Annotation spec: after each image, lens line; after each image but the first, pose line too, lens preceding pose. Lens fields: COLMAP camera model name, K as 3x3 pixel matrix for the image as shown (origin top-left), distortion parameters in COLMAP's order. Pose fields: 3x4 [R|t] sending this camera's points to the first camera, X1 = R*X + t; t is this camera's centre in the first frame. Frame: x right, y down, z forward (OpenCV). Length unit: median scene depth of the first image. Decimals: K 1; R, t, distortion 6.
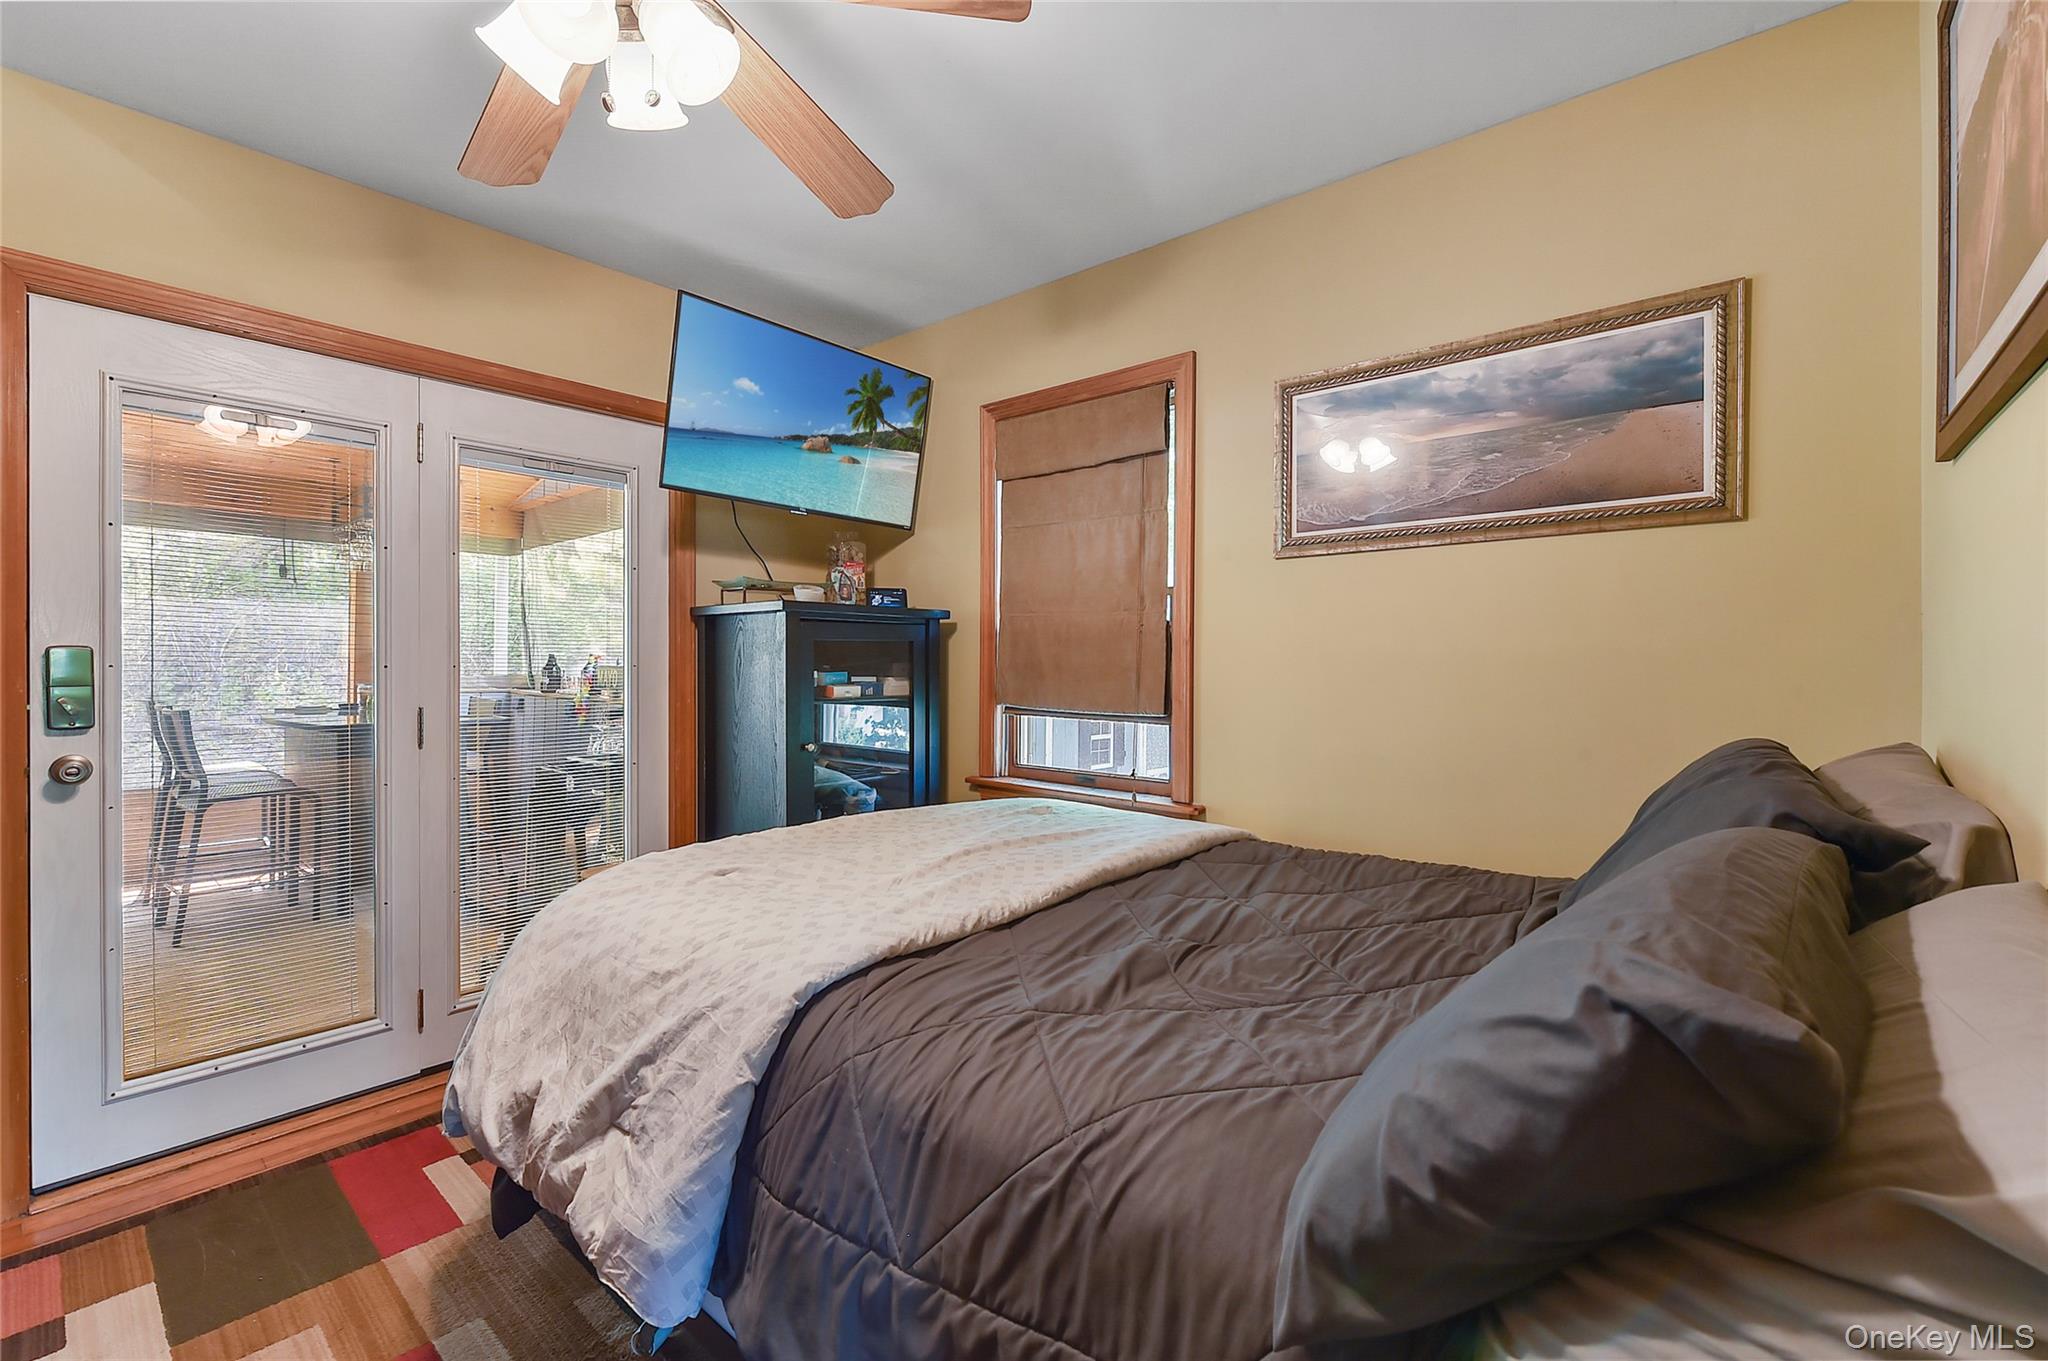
lens RADIAL K [[866.3, 0, 1029.4], [0, 866.3, 662.8], [0, 0, 1]] dist [-0.001383, -0.000047]
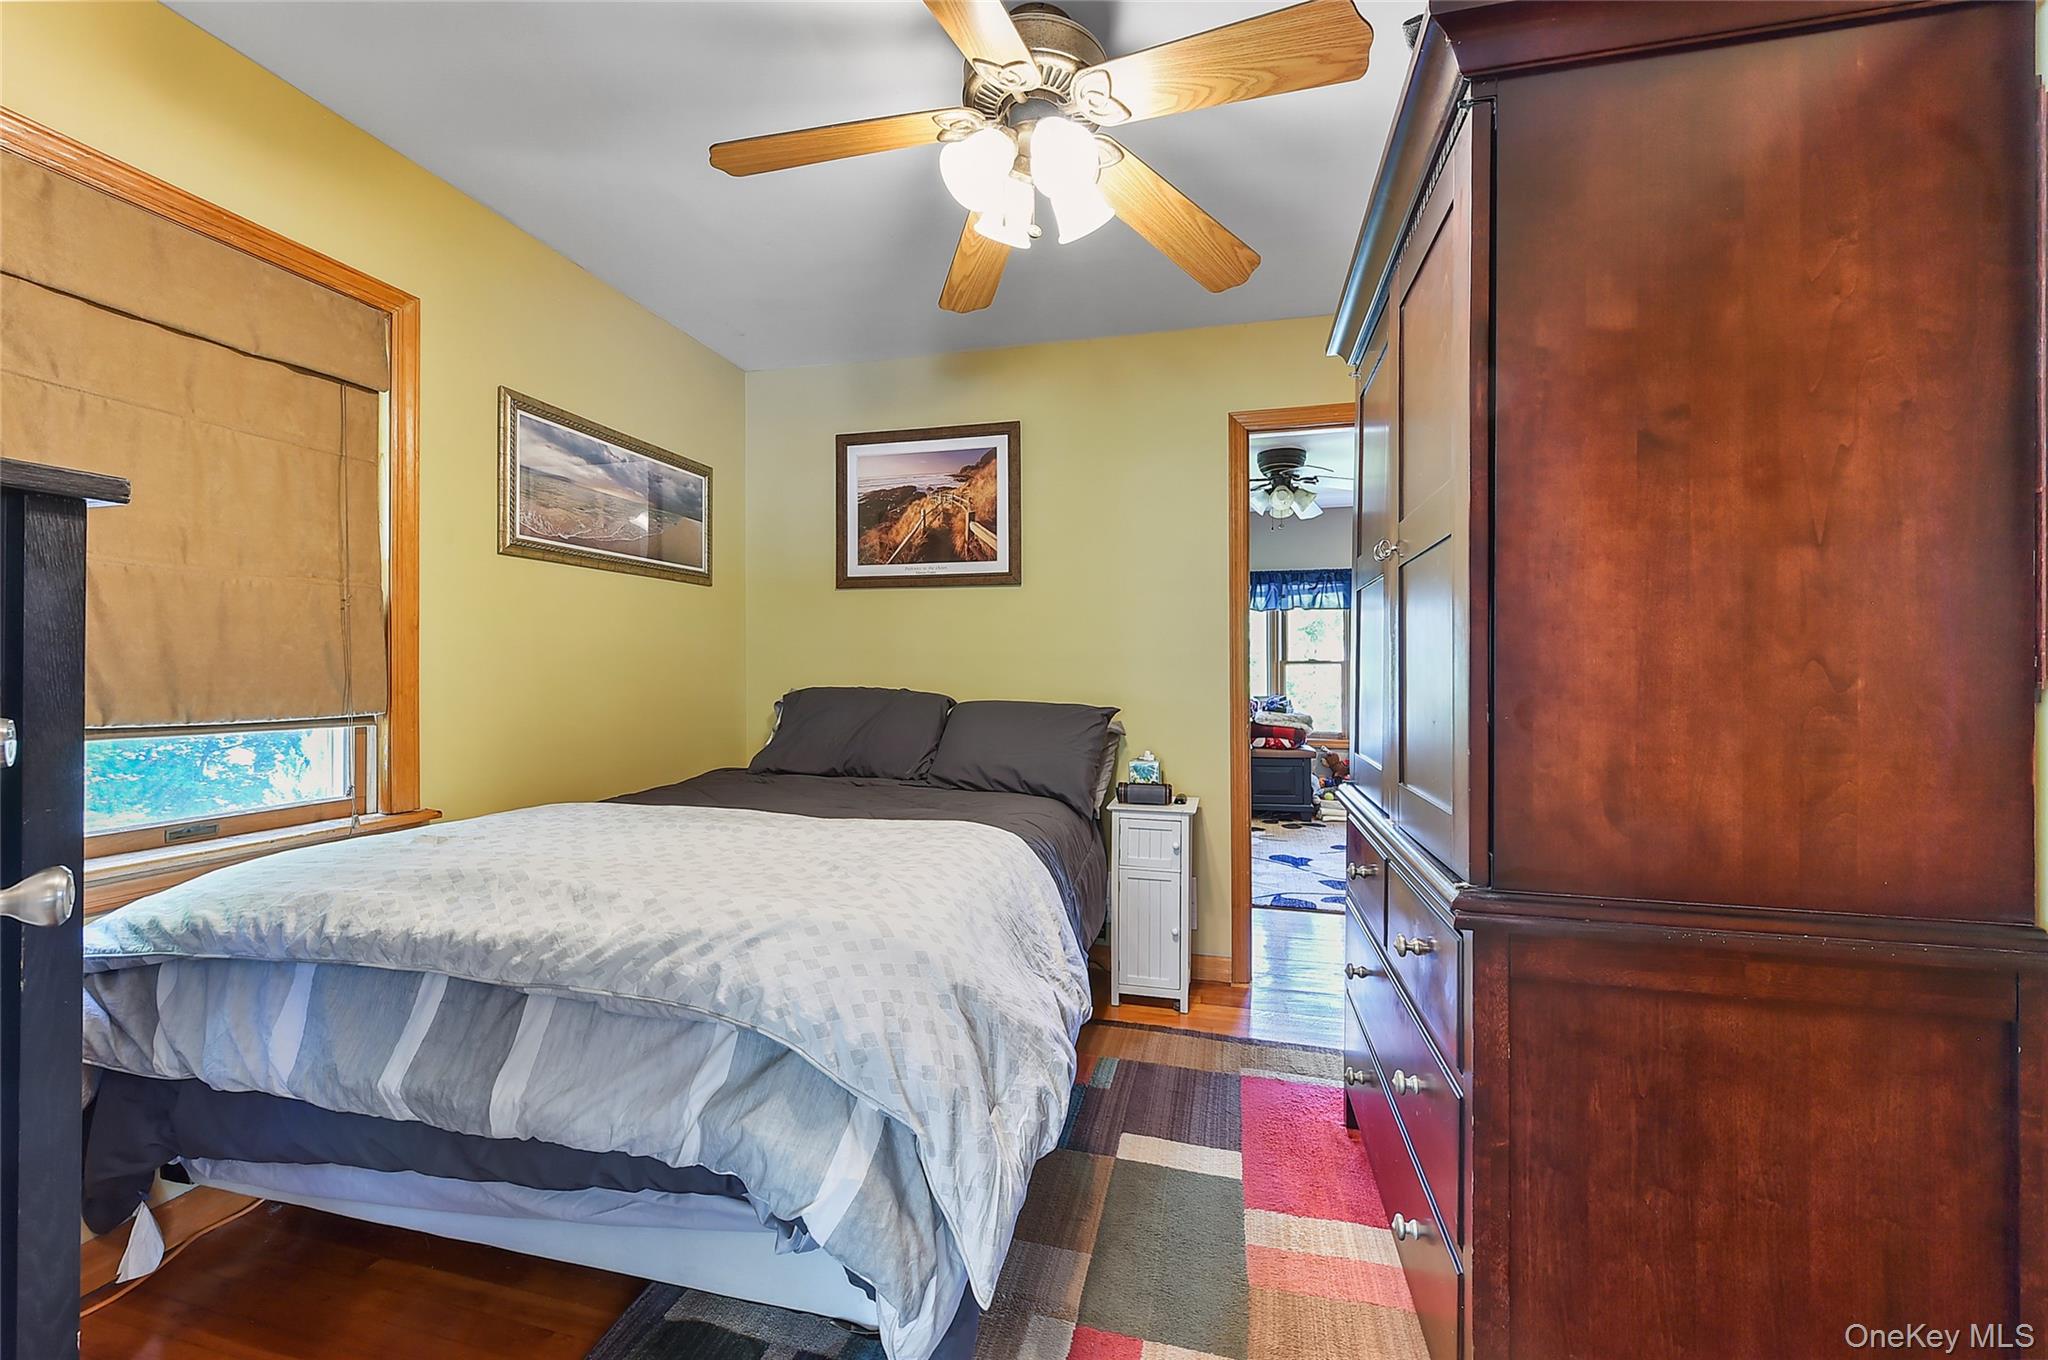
lens RADIAL K [[808.6, 0, 1026.1], [0, 808.6, 676.5], [0, 0, 1]] dist [0.002477, -0.001105]
pose [[-0.443478, -0.008769, 0.896243, -1.072740], [-0.001639, 0.999958, 0.008973, 0.022919], [-0.896284, 0.002510, -0.443474, 1.056247]]
